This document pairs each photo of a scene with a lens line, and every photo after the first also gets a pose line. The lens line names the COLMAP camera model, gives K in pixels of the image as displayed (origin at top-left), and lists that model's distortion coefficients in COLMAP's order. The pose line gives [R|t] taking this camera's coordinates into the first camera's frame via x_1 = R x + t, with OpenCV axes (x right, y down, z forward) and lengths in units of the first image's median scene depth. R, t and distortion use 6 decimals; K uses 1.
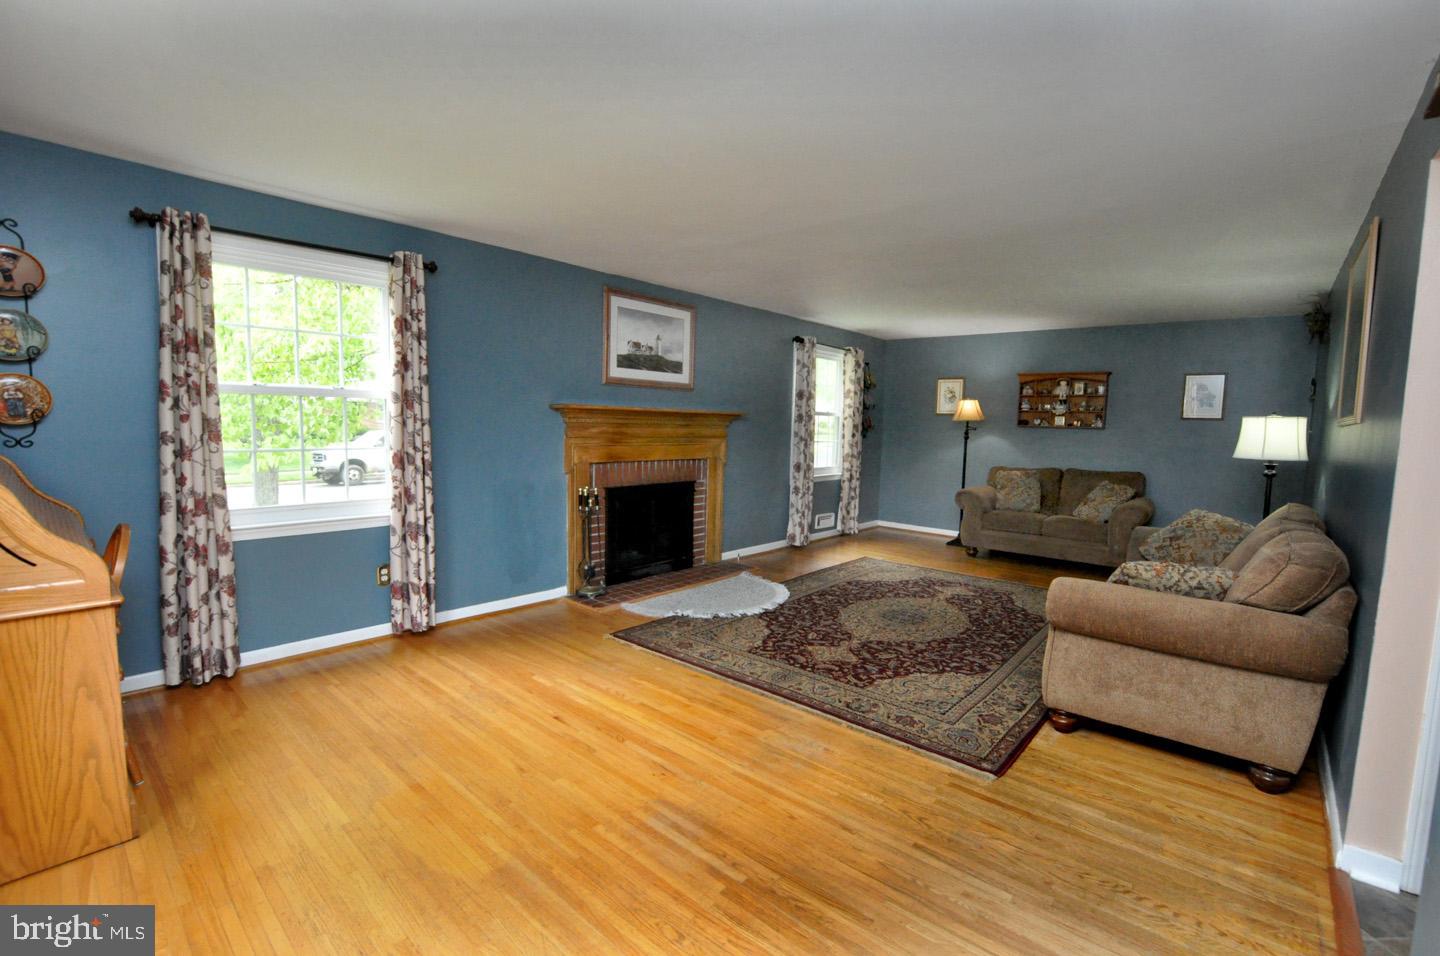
lens RADIAL K [[631.7, 0, 723.1], [0, 631.7, 477.6], [0, 0, 1]] dist [-0.040527, 0.007728]
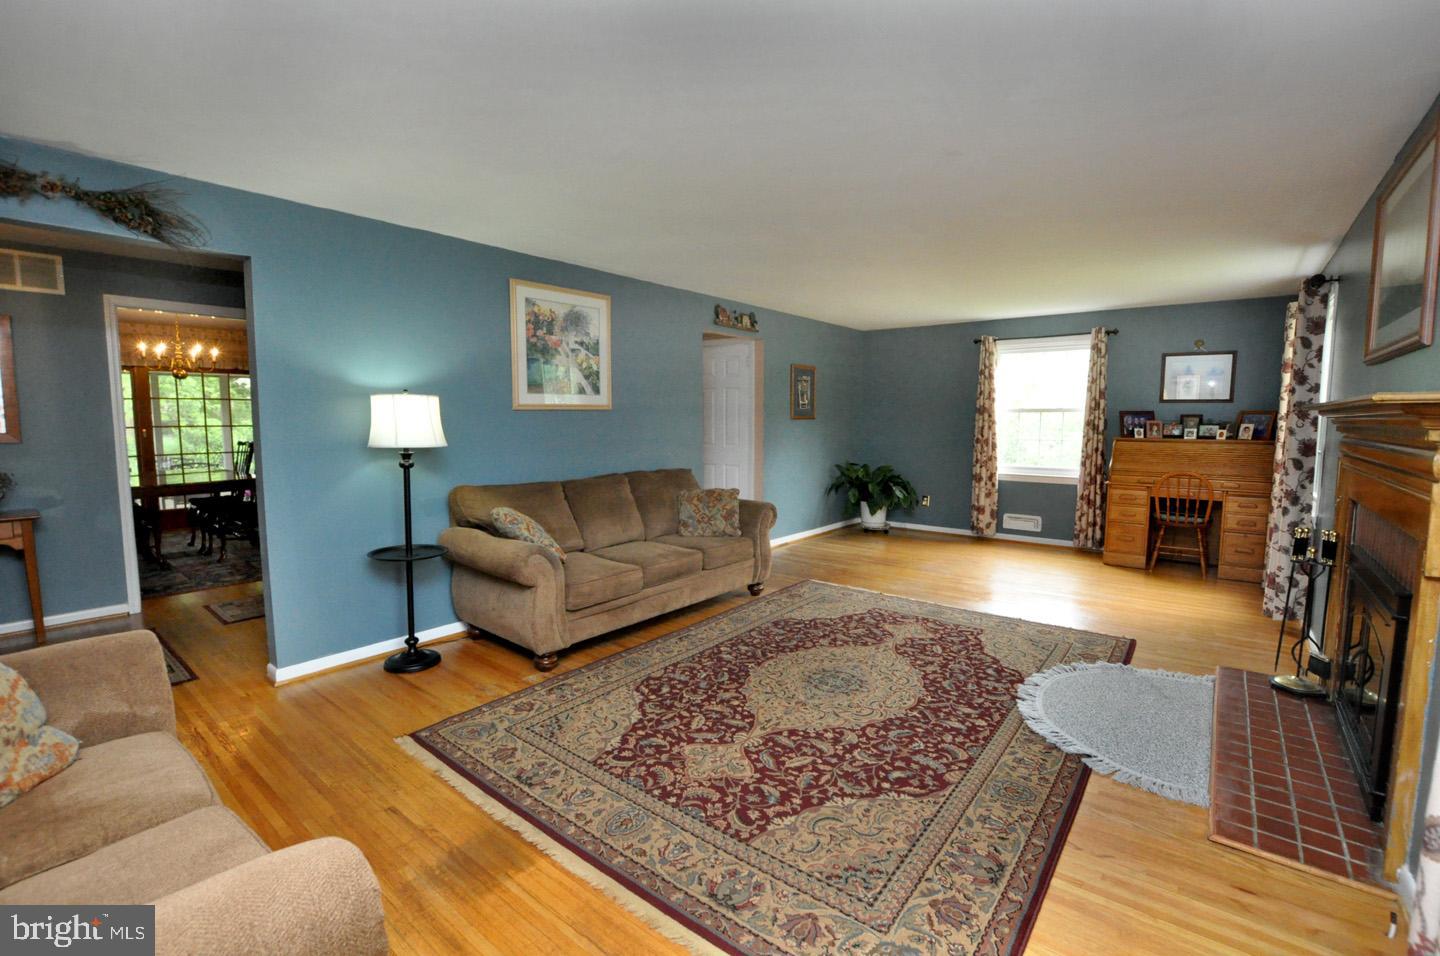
lens RADIAL K [[631.7, 0, 723.1], [0, 631.7, 477.6], [0, 0, 1]] dist [-0.040527, 0.007728]
pose [[-0.998778, -0.024160, -0.043111, 0.457978], [-0.031626, 0.982805, 0.181918, -0.141470], [0.037975, 0.183059, -0.982368, 1.685102]]
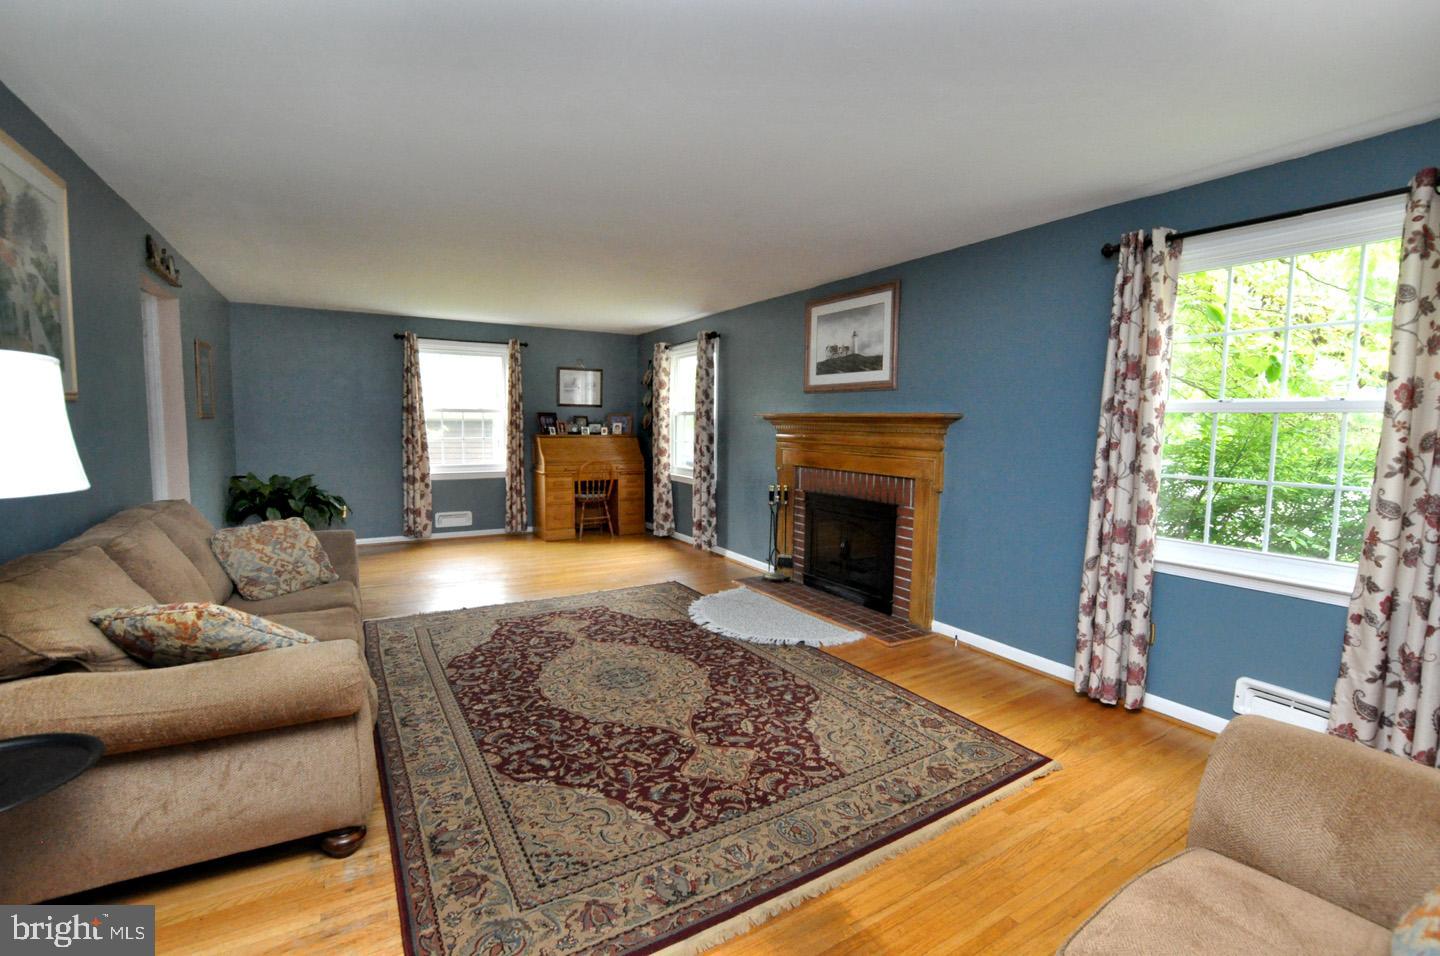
lens RADIAL K [[631.7, 0, 723.1], [0, 631.7, 477.6], [0, 0, 1]] dist [-0.040527, 0.007728]
pose [[-0.302325, 0.053710, -0.951691, 0.960579], [-0.107360, 0.990140, 0.089985, -0.095697], [0.947140, 0.129378, -0.293577, 1.312730]]
